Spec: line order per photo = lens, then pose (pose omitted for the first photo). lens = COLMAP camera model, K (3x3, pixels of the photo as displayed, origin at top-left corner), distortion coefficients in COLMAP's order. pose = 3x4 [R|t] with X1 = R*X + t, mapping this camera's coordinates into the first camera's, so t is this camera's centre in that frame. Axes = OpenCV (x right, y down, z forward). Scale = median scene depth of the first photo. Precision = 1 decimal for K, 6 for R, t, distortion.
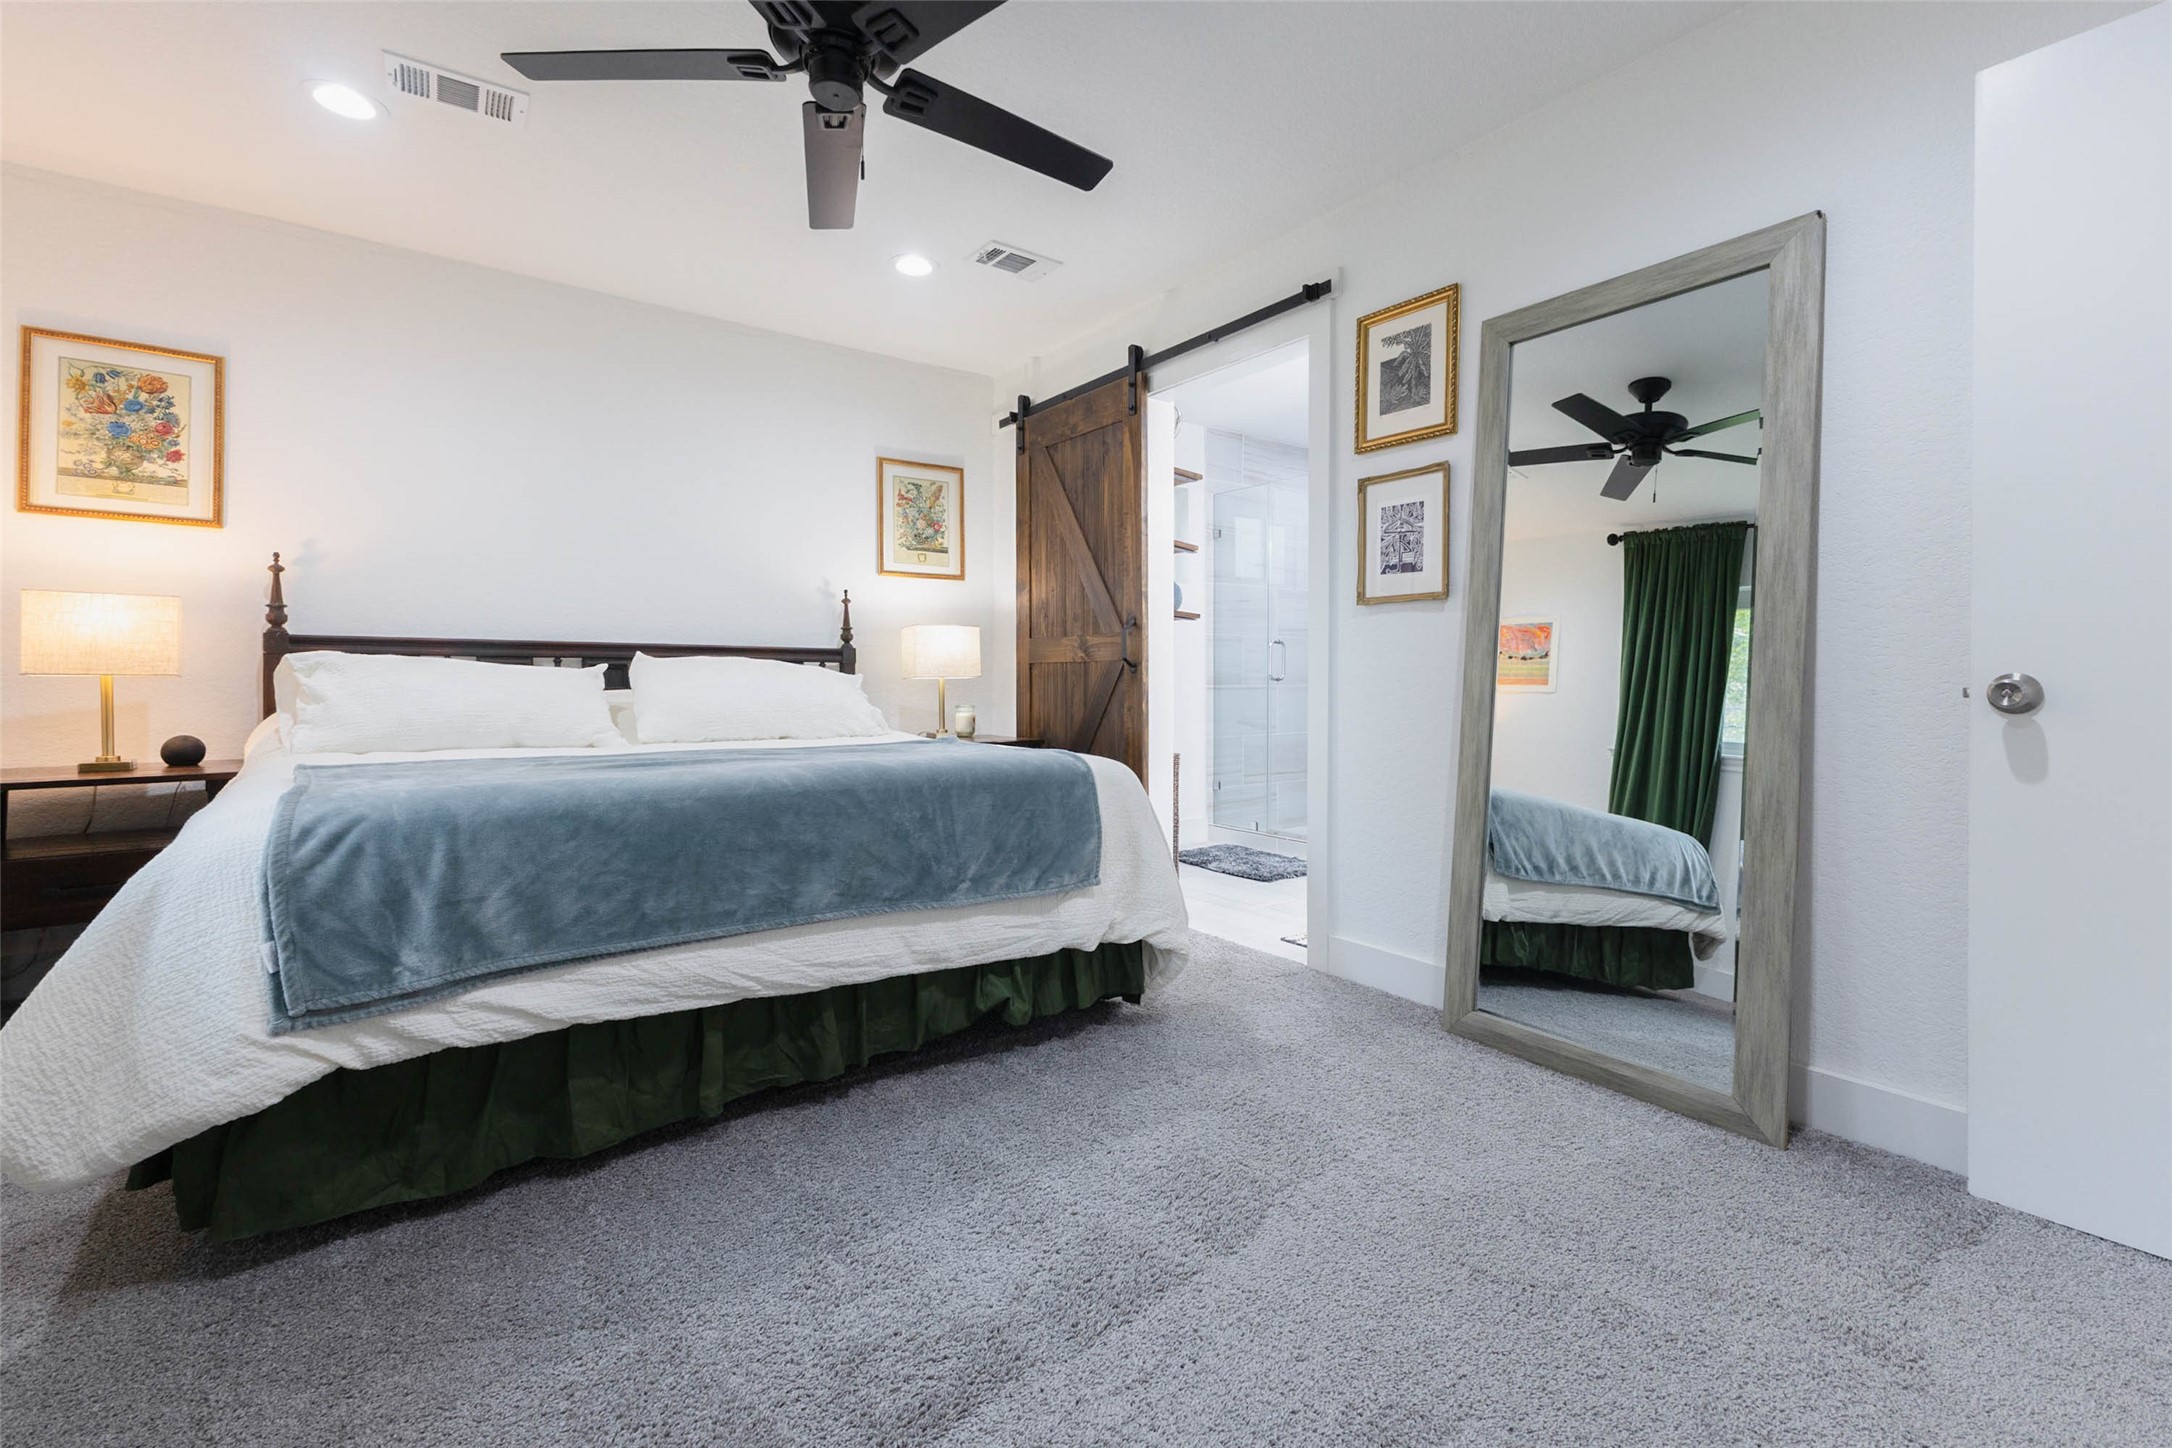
lens RADIAL K [[954.6, 0, 1049.1], [0, 954.6, 683.0], [0, 0, 1]] dist [0.002230, -0.001297]
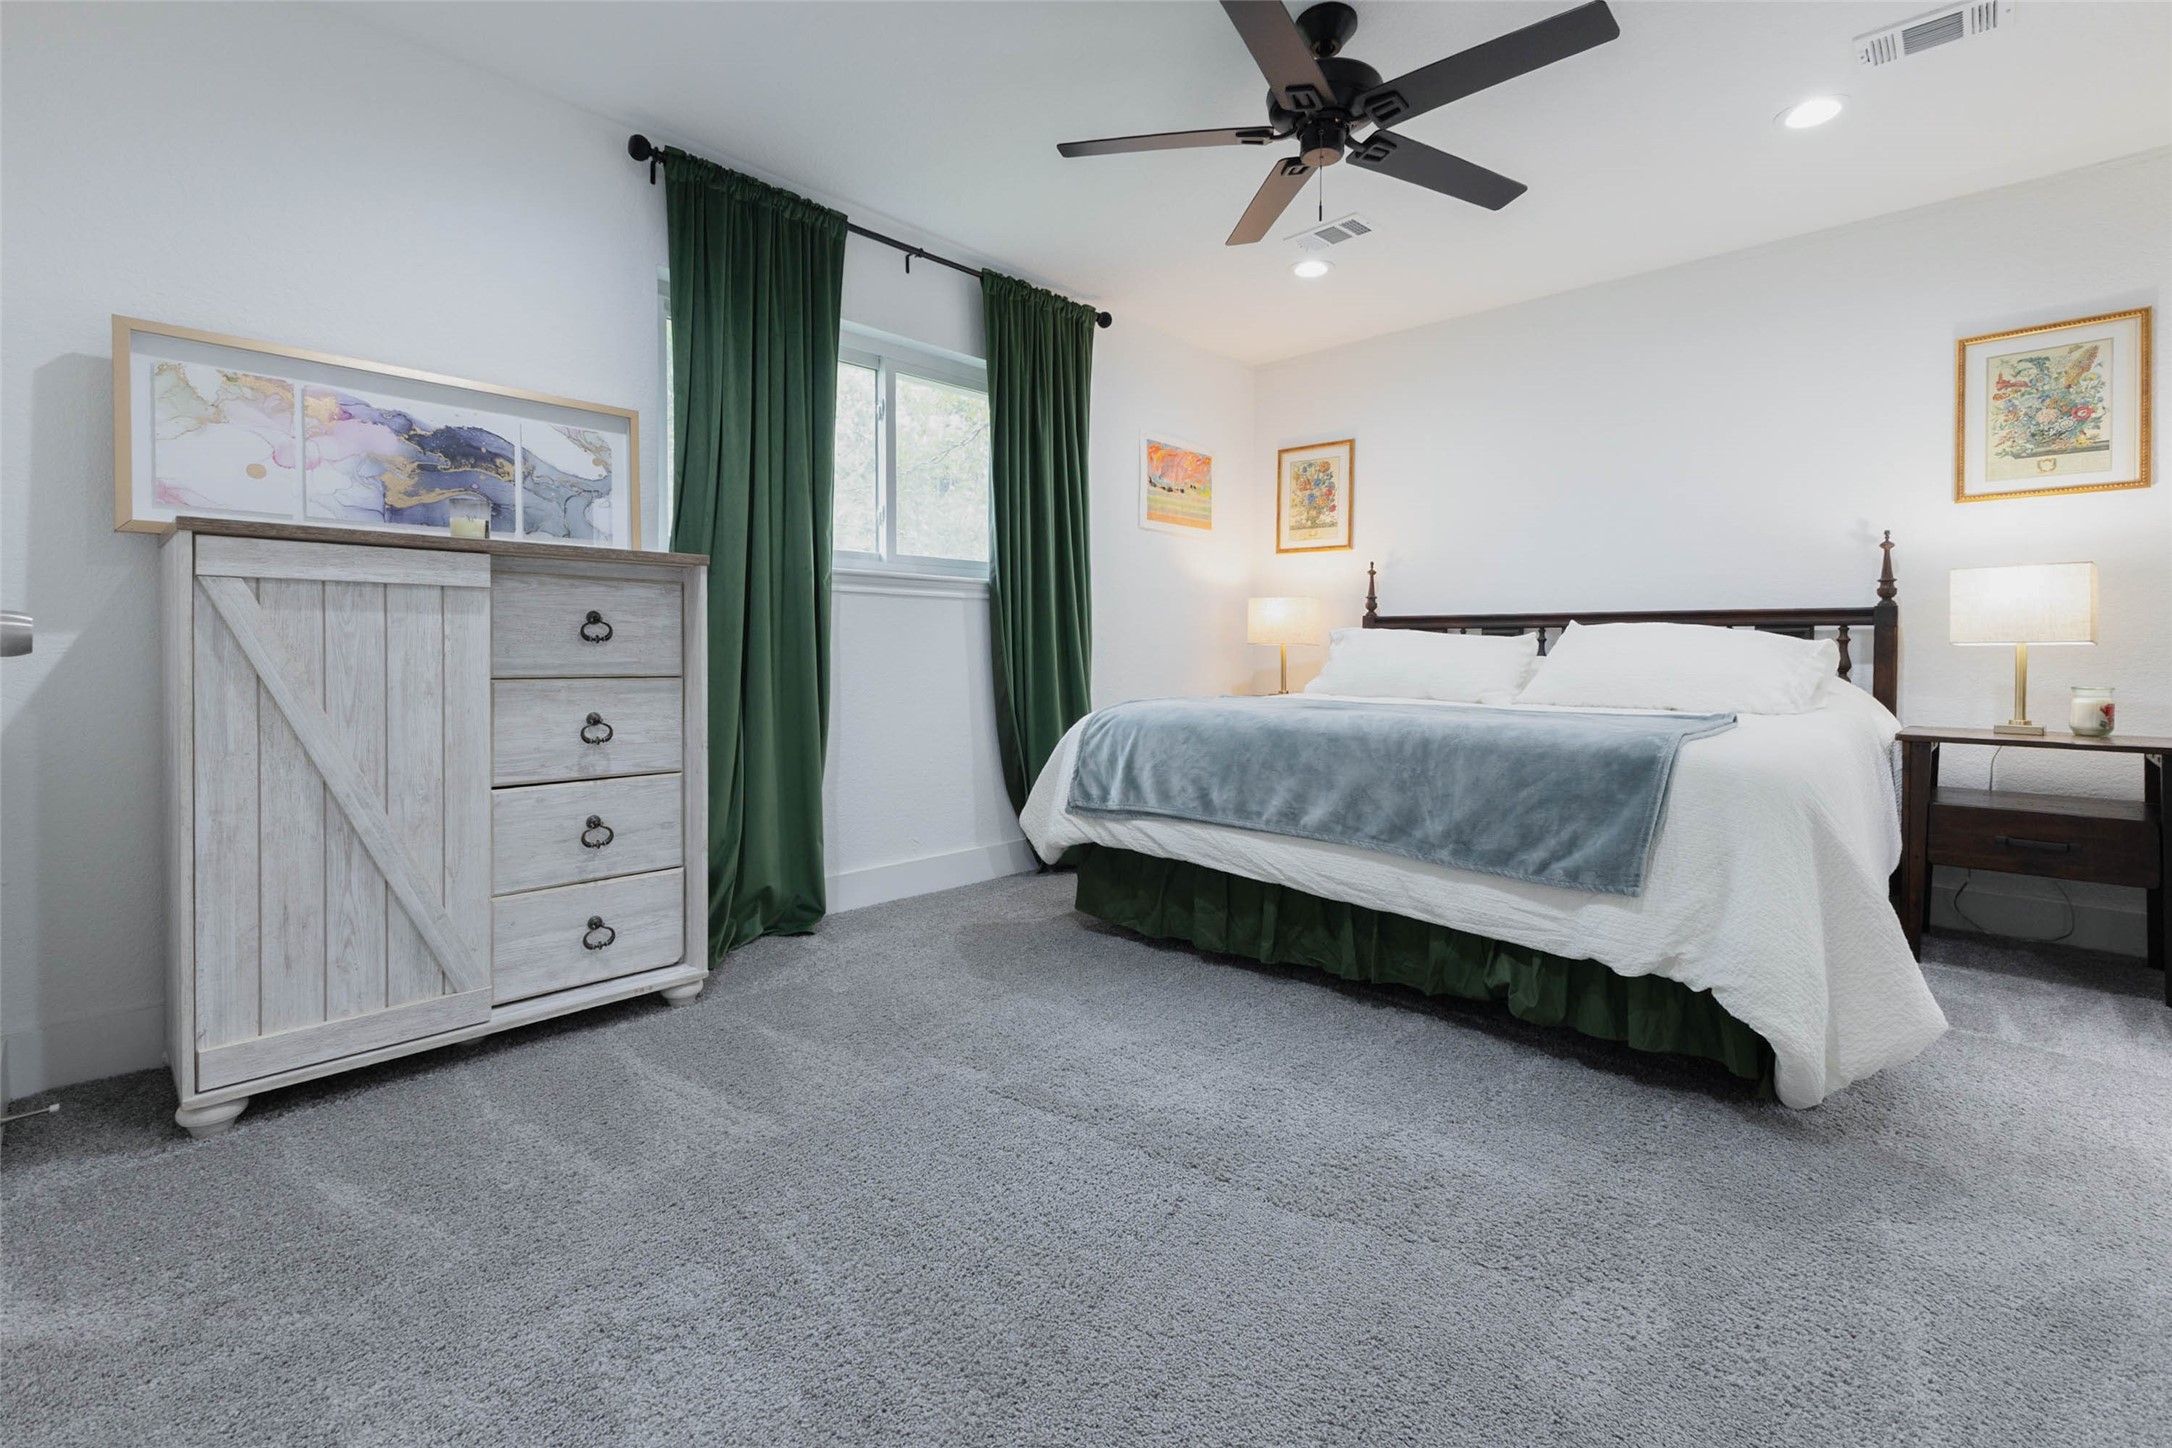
lens RADIAL K [[954.6, 0, 1102.8], [0, 954.6, 655.6], [0, 0, 1]] dist [0.002230, -0.001297]
pose [[0.185287, 0.004819, -0.982673, 0.600595], [-0.007204, 0.999968, 0.003545, 0.007569], [0.982658, 0.006422, 0.185316, 0.329197]]
